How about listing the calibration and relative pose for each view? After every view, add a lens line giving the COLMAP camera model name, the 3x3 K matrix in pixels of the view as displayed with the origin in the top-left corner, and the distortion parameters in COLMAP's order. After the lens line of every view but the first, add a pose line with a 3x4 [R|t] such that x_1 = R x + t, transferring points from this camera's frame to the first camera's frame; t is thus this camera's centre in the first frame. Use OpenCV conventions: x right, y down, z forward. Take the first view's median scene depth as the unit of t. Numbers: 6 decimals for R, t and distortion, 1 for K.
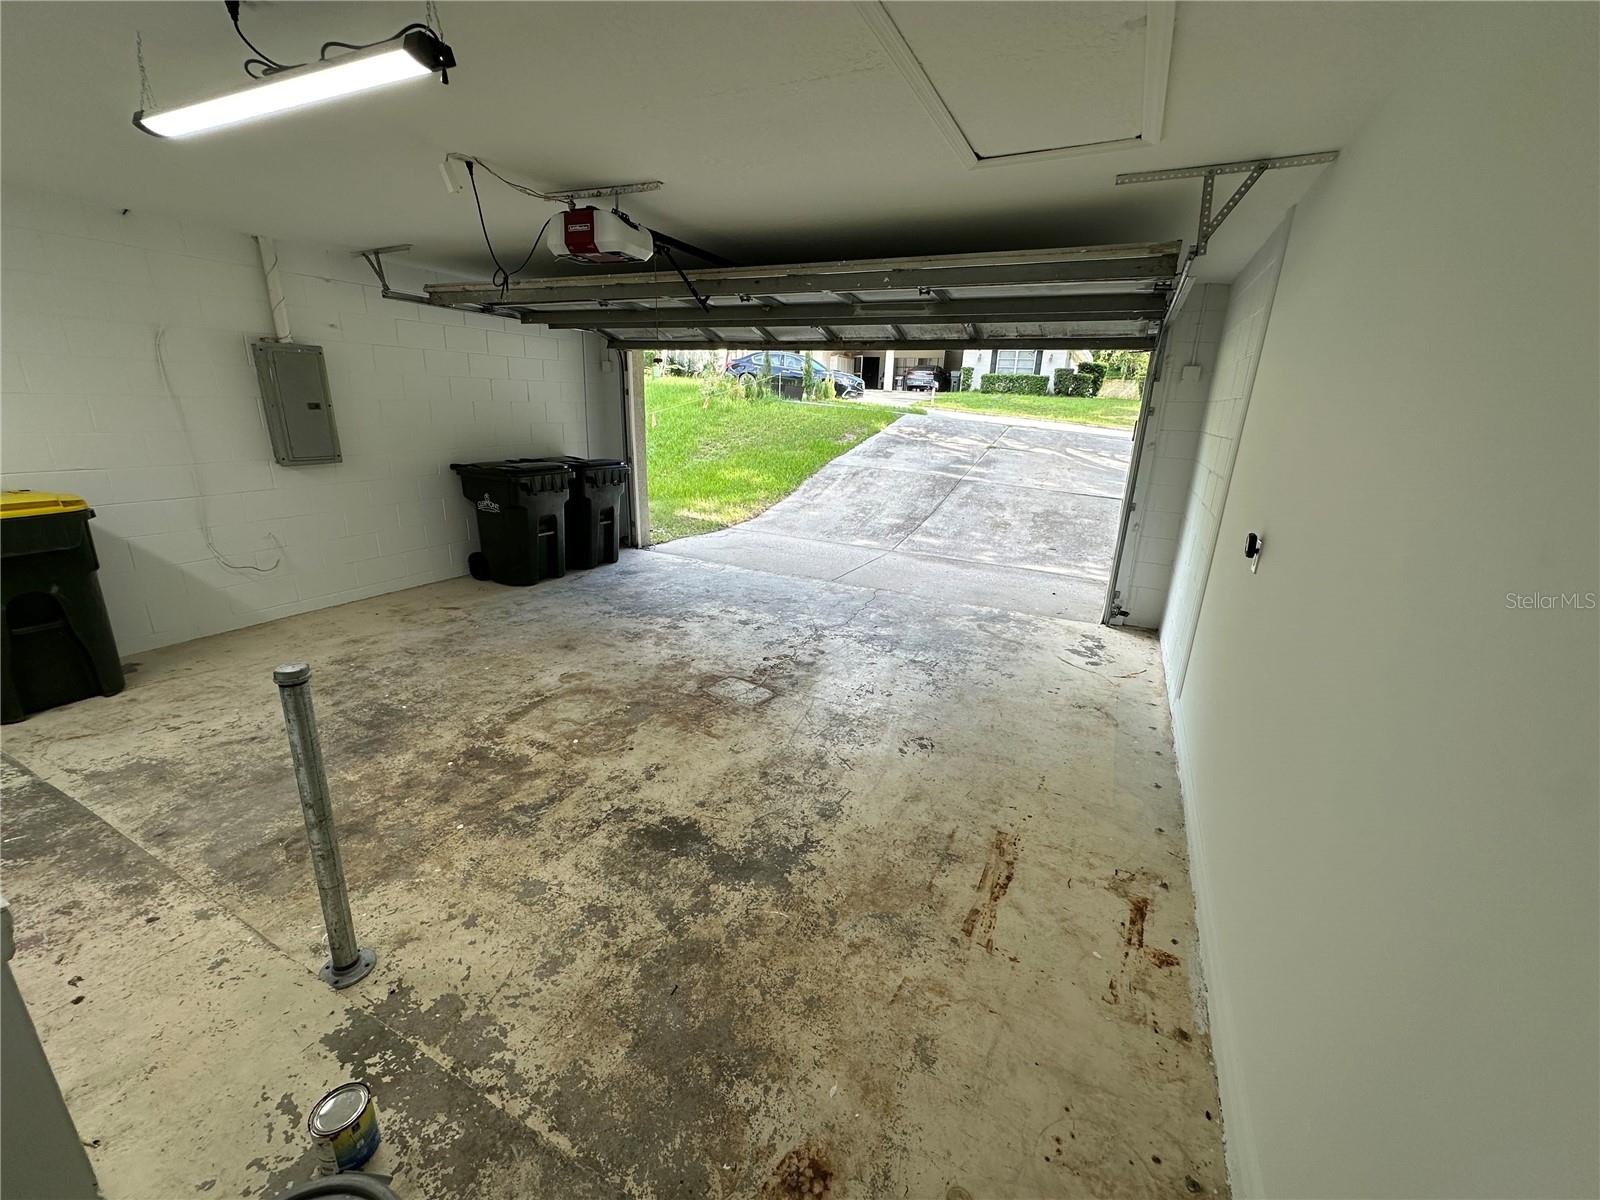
lens RADIAL K [[643.6, 0, 803.2], [0, 643.6, 598.8], [0, 0, 1]] dist [-0.001701, -0.000012]
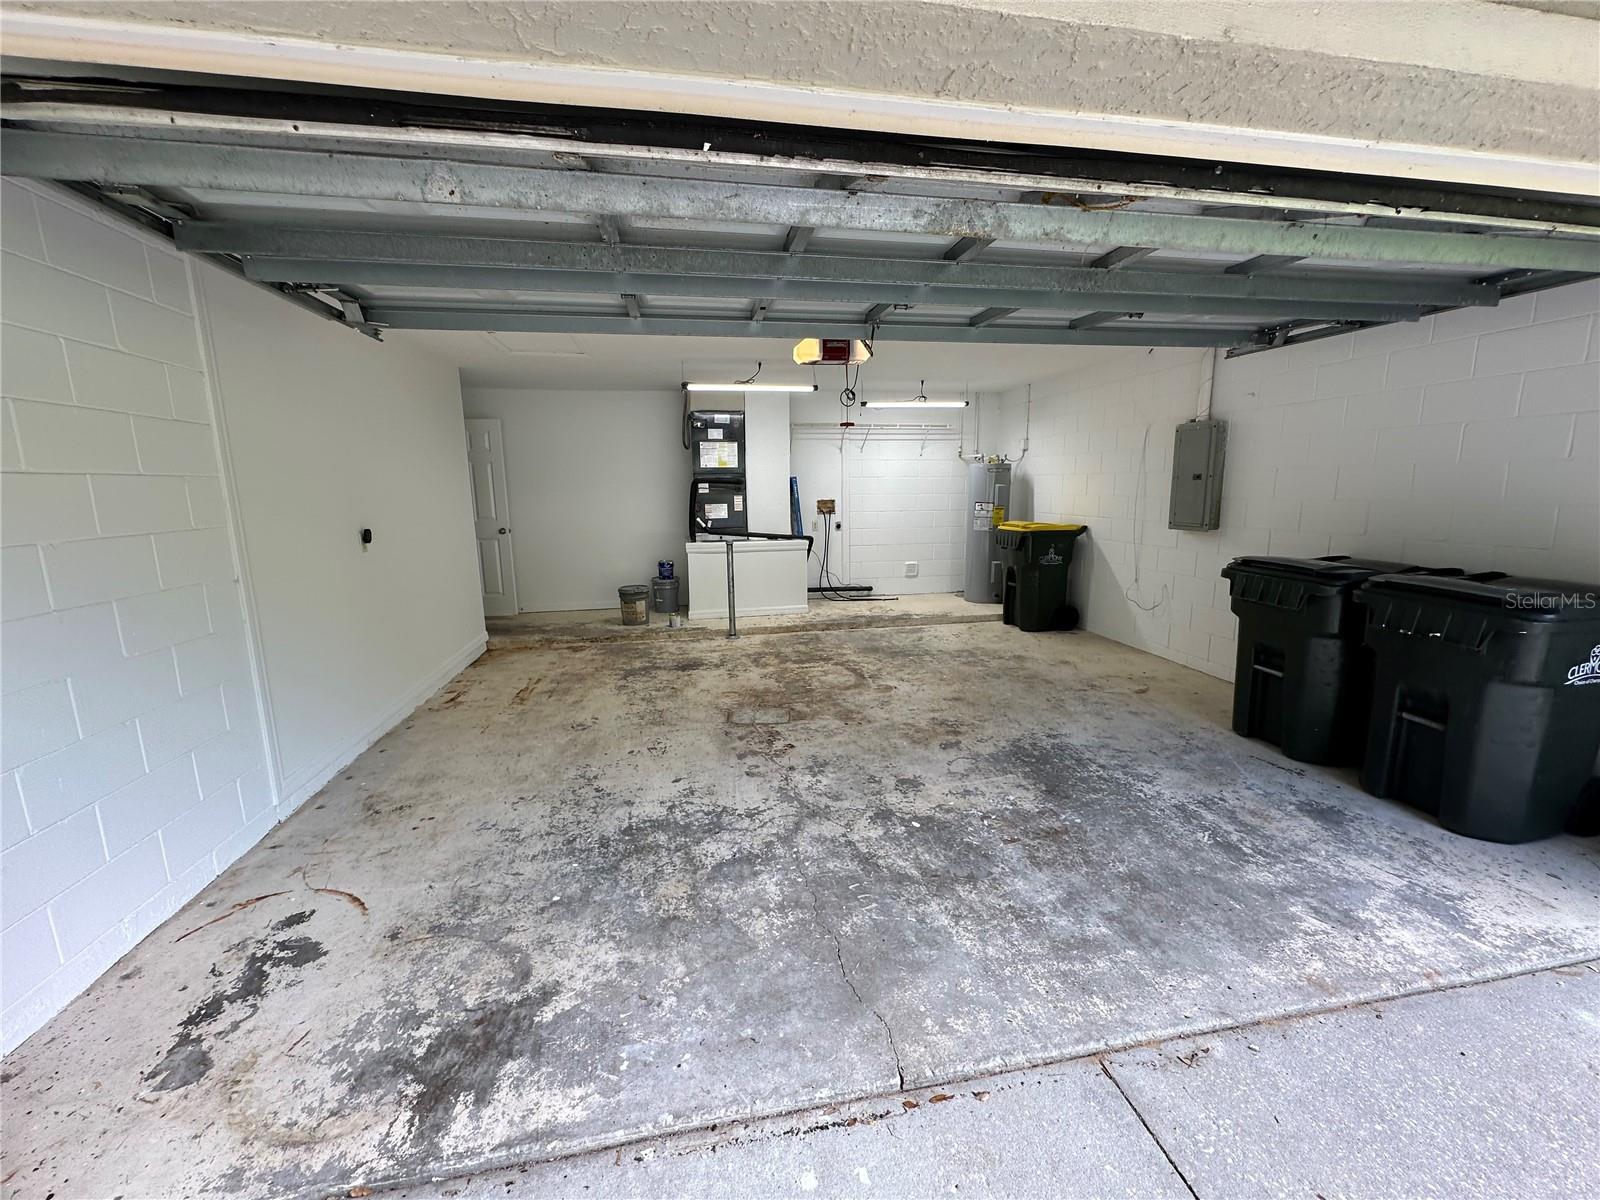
lens RADIAL K [[643.6, 0, 804.7], [0, 643.6, 597.3], [0, 0, 1]] dist [-0.001701, -0.000012]
pose [[-0.800516, 0.078249, -0.594181, 0.434903], [-0.191394, 0.906144, 0.377190, -0.426905], [0.567928, 0.415669, -0.710407, 1.576588]]
